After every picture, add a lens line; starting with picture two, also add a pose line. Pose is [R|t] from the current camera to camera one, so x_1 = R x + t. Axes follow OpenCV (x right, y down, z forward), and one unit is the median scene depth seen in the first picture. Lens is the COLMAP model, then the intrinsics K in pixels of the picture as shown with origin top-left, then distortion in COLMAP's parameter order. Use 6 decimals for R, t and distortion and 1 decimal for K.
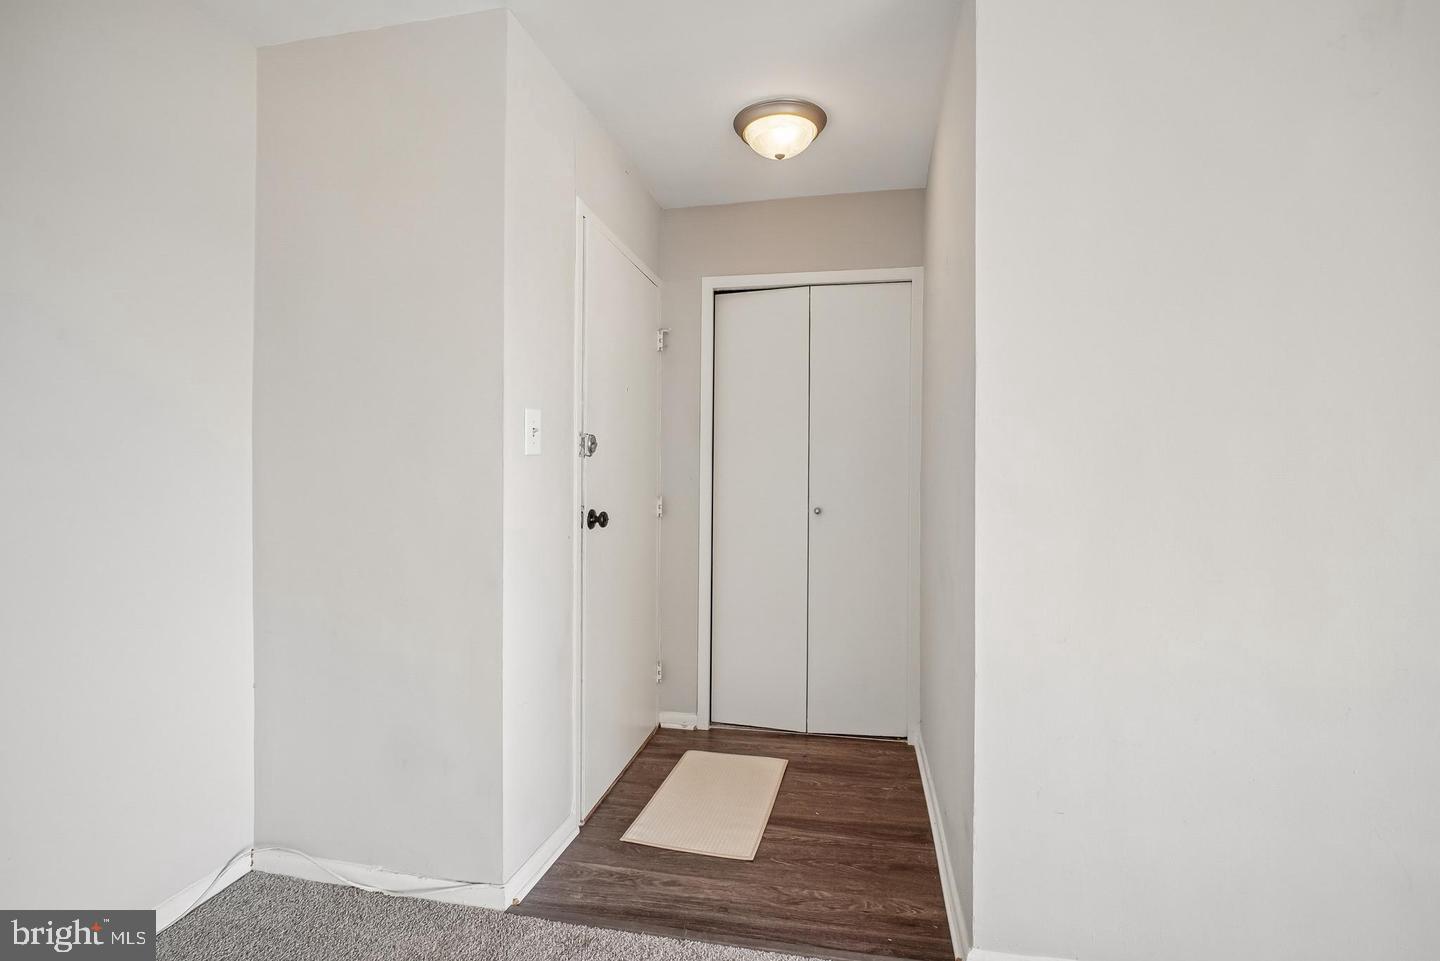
lens RADIAL K [[707.6, 0, 707.3], [0, 707.6, 476.5], [0, 0, 1]] dist [-0.000602, 0.000256]
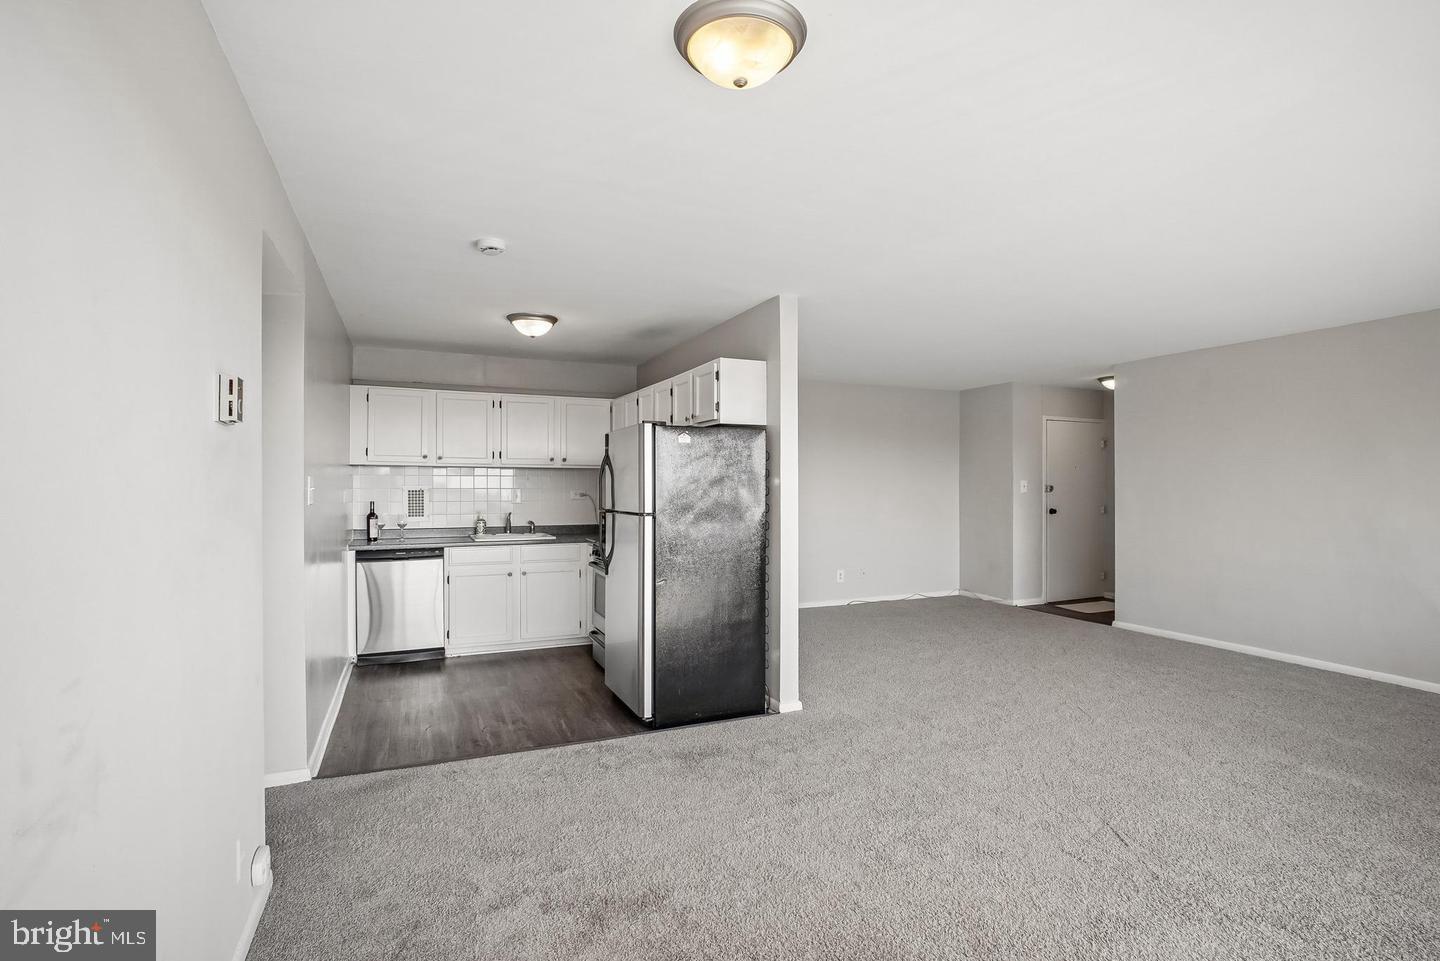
lens RADIAL K [[707.6, 0, 712.0], [0, 707.6, 478.0], [0, 0, 1]] dist [-0.000602, 0.000256]
pose [[0.596404, -0.009091, -0.802633, 1.530520], [0.000738, 0.999942, -0.010777, -0.058908], [0.802684, 0.005835, 0.596376, -2.213798]]
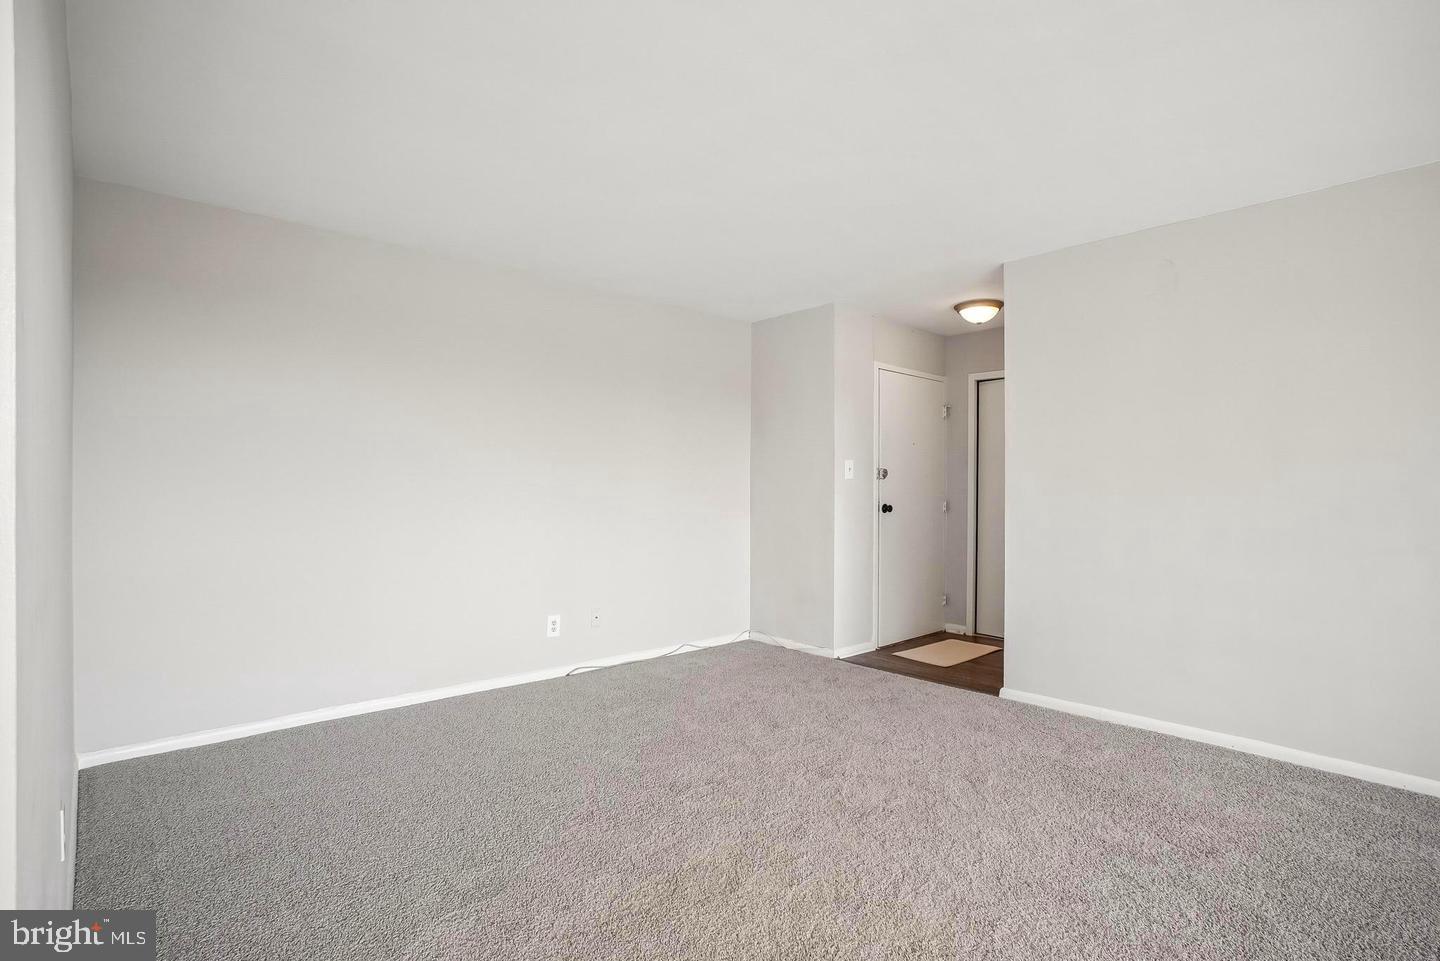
lens RADIAL K [[707.6, 0, 719.8], [0, 707.6, 485.5], [0, 0, 1]] dist [-0.000602, 0.000256]
pose [[0.819532, 0.001365, -0.573032, 0.656594], [-0.004776, 0.999979, -0.004448, 0.003320], [0.573013, 0.006382, 0.819521, -1.043463]]
